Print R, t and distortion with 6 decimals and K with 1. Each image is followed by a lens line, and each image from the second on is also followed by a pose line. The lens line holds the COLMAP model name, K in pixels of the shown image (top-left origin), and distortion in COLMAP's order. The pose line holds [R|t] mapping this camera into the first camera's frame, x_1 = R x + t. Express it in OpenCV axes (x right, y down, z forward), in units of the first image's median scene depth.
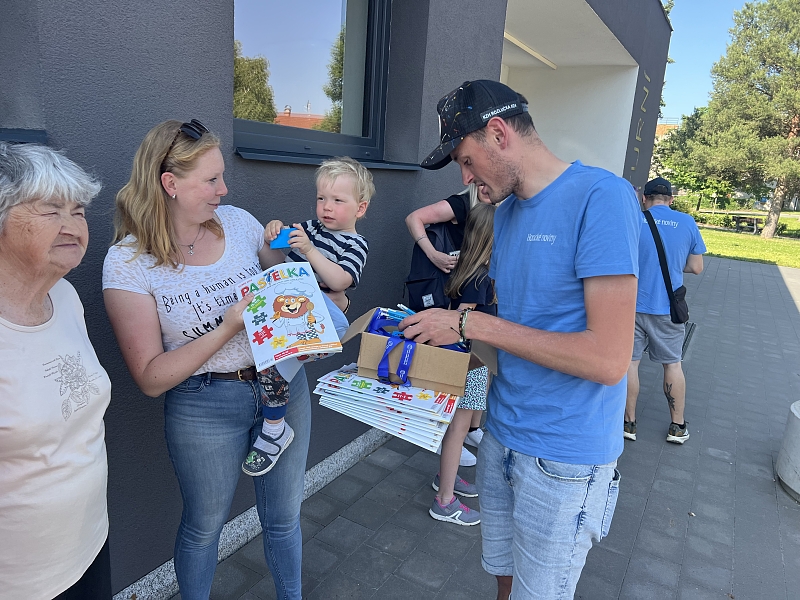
lens RADIAL K [[600.5, 0, 399.5], [0, 600.5, 300.1], [0, 0, 1]] dist [0.051633, -0.059019]
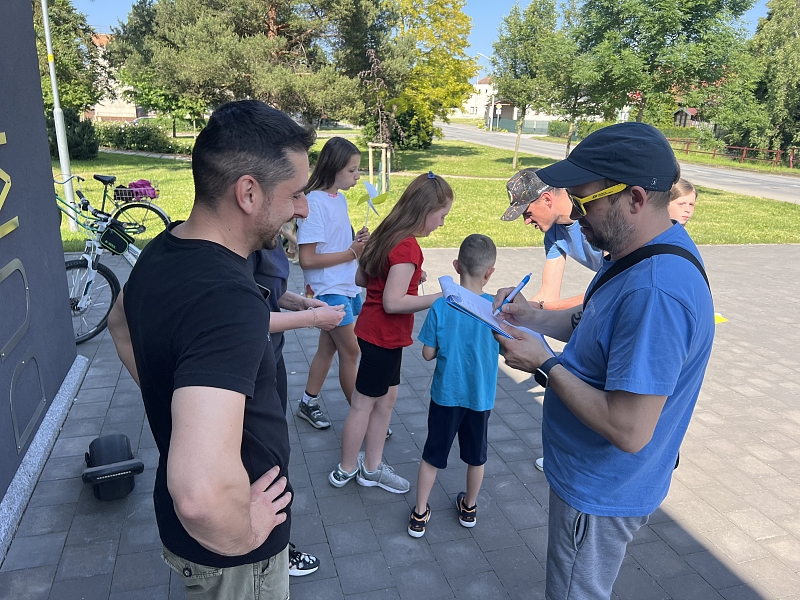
lens RADIAL K [[600.5, 0, 397.5], [0, 600.5, 301.7], [0, 0, 1]] dist [0.051633, -0.059019]
pose [[0.694552, -0.262007, 0.670037, 0.140542], [0.176296, 0.964916, 0.194569, -0.061383], [-0.697508, -0.017014, 0.716375, 0.307599]]
